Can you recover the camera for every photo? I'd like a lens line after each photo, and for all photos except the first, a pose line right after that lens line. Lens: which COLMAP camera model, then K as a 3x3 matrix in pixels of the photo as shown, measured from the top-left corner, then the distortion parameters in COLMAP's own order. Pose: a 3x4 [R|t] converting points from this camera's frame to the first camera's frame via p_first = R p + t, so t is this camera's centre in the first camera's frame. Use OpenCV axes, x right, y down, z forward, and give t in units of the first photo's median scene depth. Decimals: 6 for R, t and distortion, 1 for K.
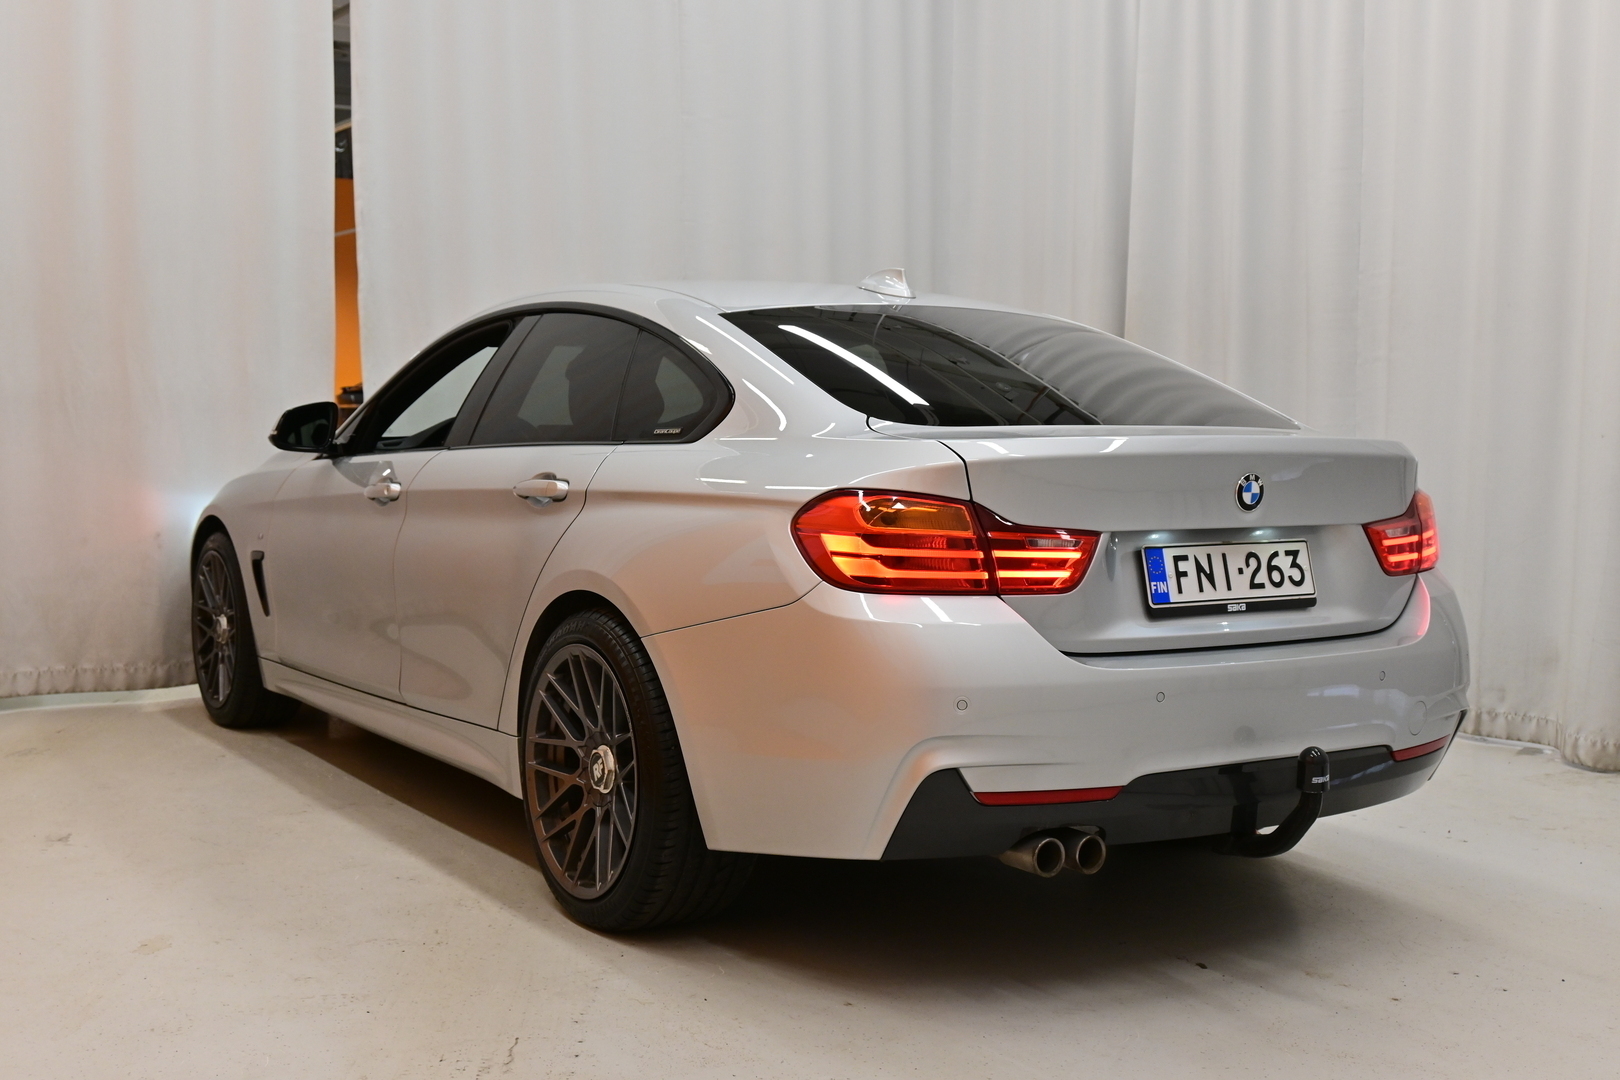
lens RADIAL K [[1922.7, 0, 810.0], [0, 1922.7, 540.0], [0, 0, 1]] dist [0.009507, 0.009638]
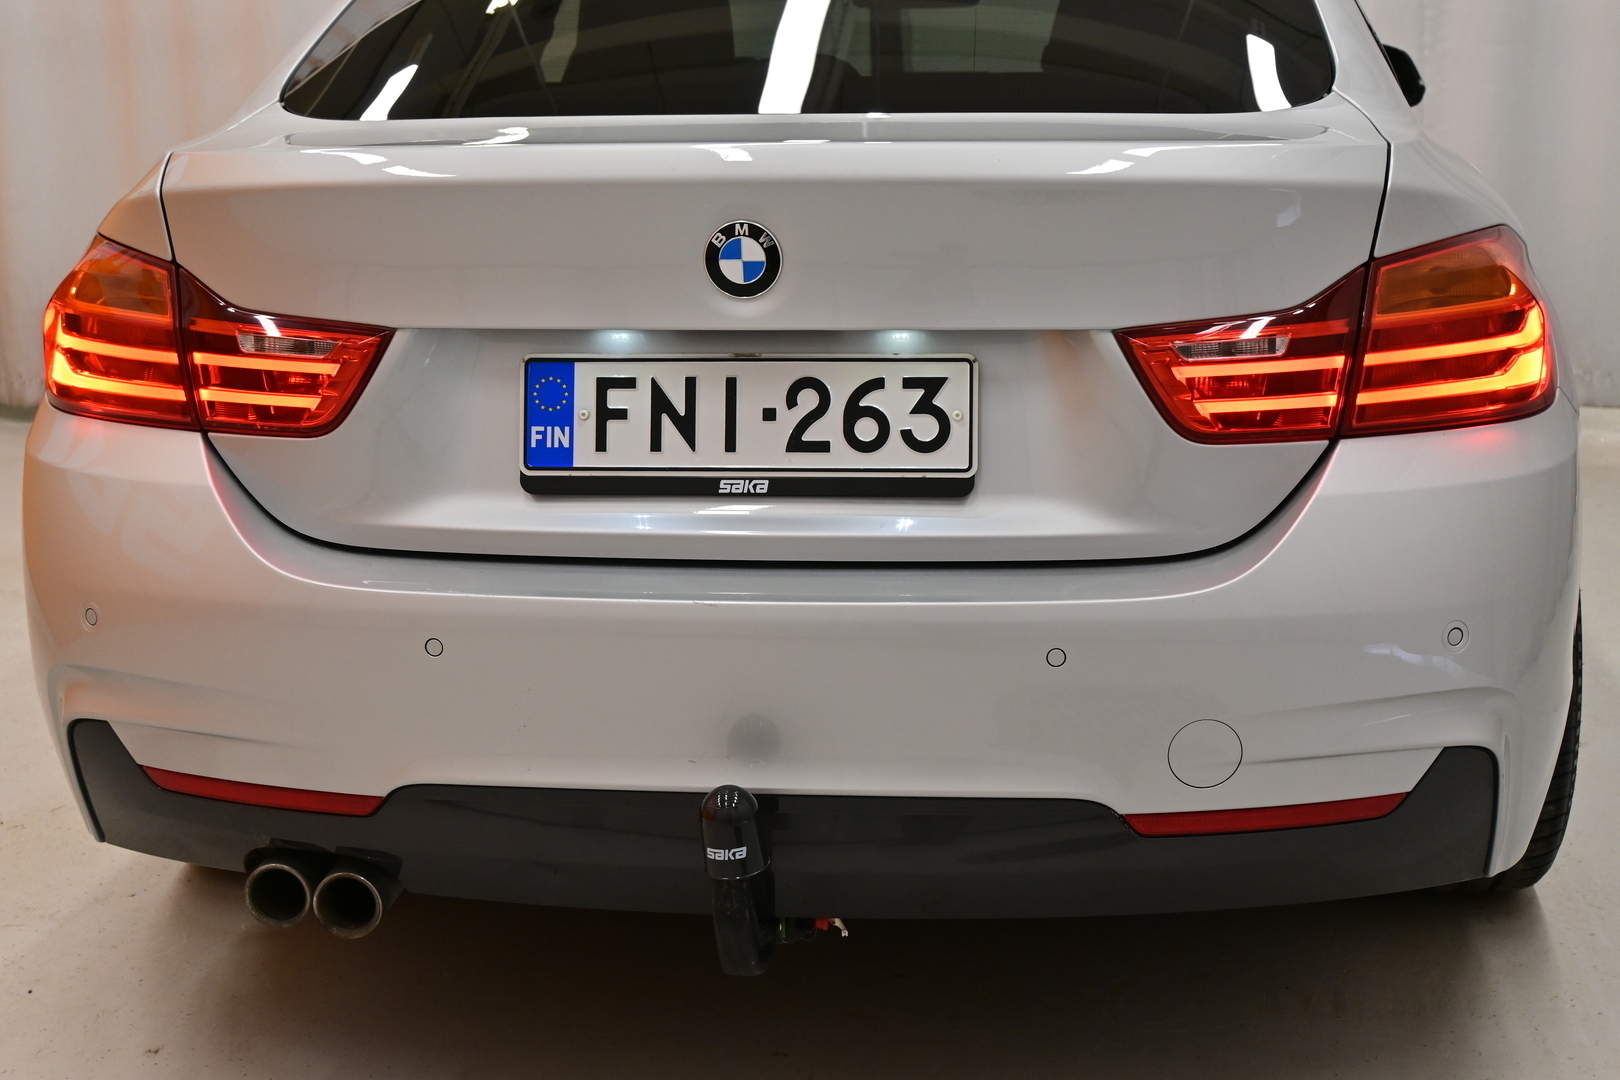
lens RADIAL K [[2392.4, 0, 810.0], [0, 2392.4, 540.0], [0, 0, 1]] dist [0.022392, -0.014852]
pose [[0.772050, 0.116851, -0.624728, 0.635098], [-0.019468, 0.986840, 0.160522, -0.052764], [0.635263, -0.111769, 0.764165, 0.533248]]
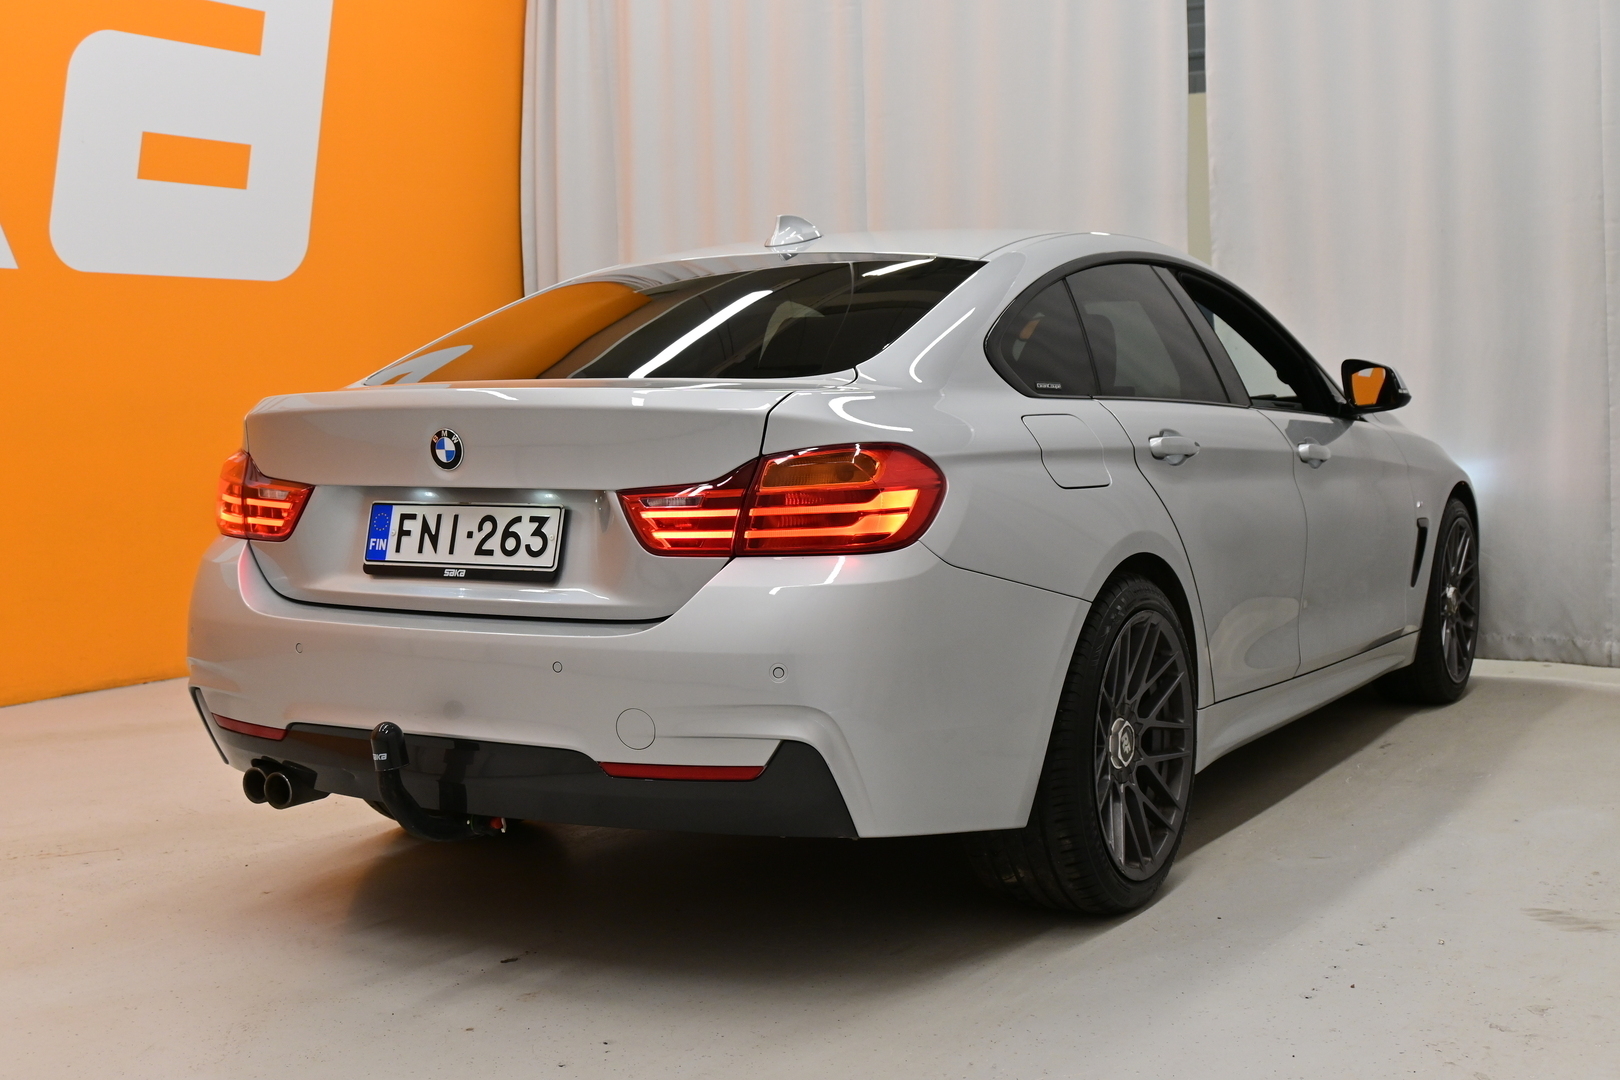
lens RADIAL K [[2005.5, 0, 810.0], [0, 2005.5, 540.0], [0, 0, 1]] dist [0.005570, 0.011393]
pose [[0.441483, 0.050494, -0.895847, 1.178321], [-0.038937, 0.998553, 0.037095, -0.023888], [0.896424, 0.018505, 0.442811, 0.729350]]
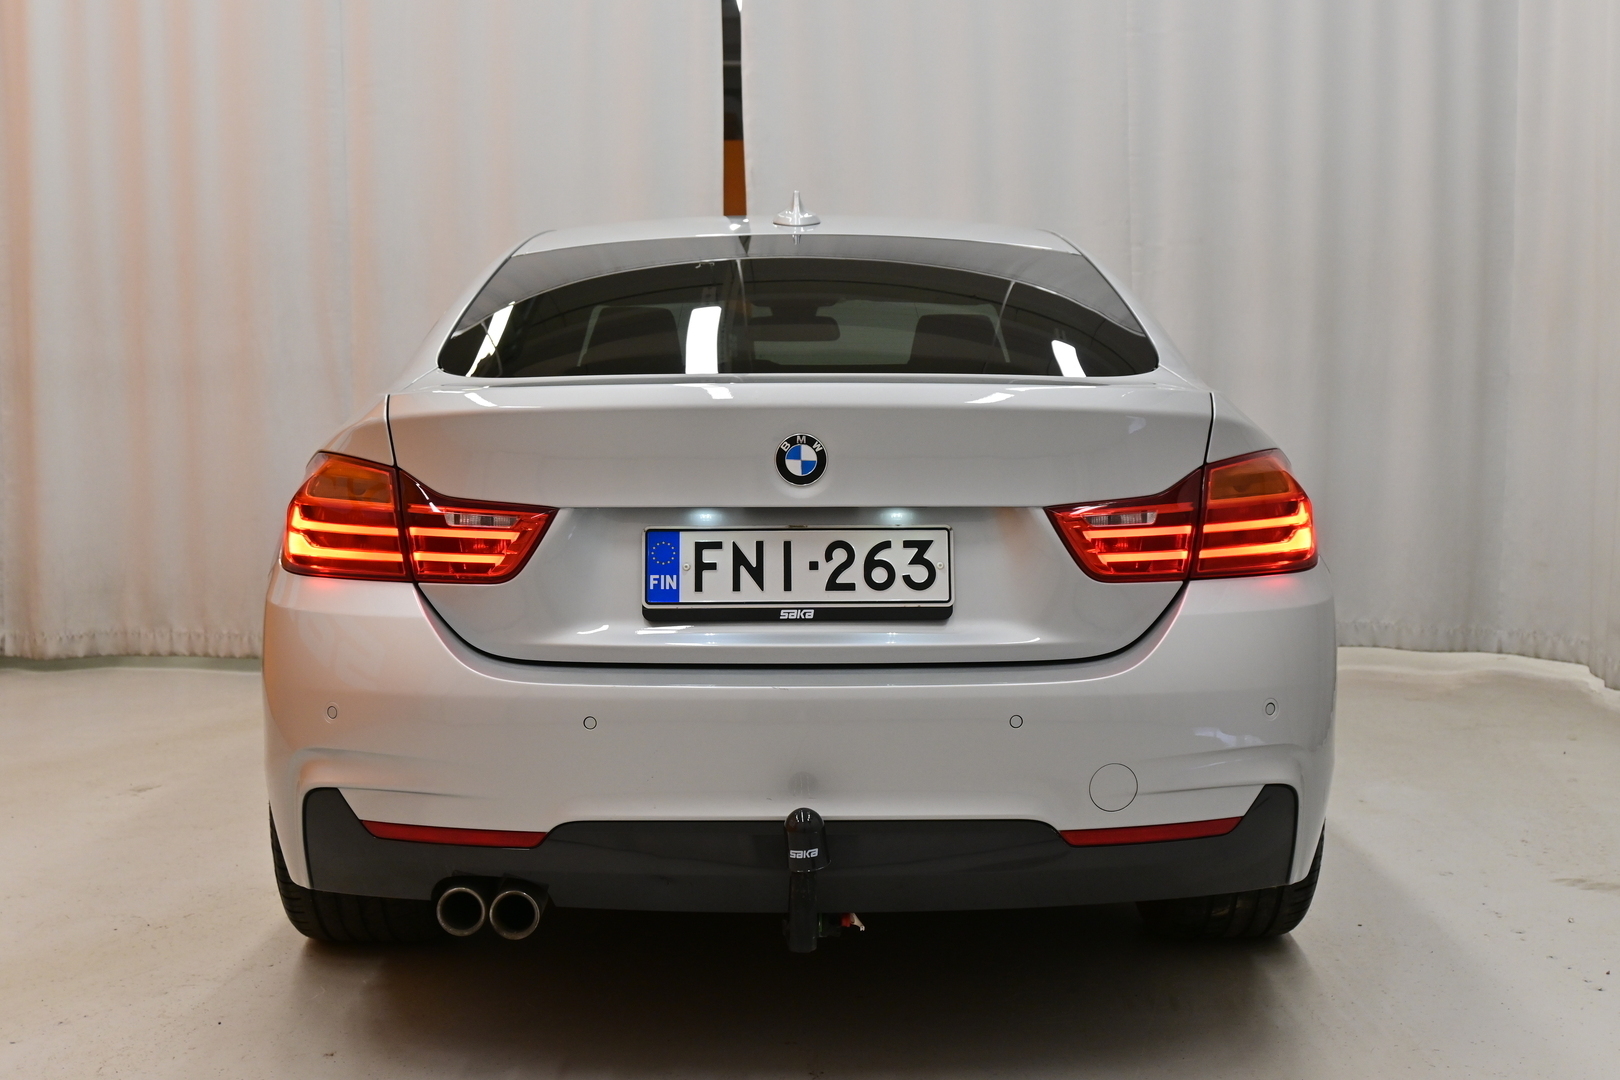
lens RADIAL K [[1986.6, 0, 810.0], [0, 1986.6, 540.0], [0, 0, 1]] dist [0.006350, 0.014110]
pose [[0.840556, 0.028493, -0.540975, 0.647531], [-0.023531, 0.999594, 0.016086, -0.006225], [0.541214, -0.000791, 0.840885, 0.357544]]
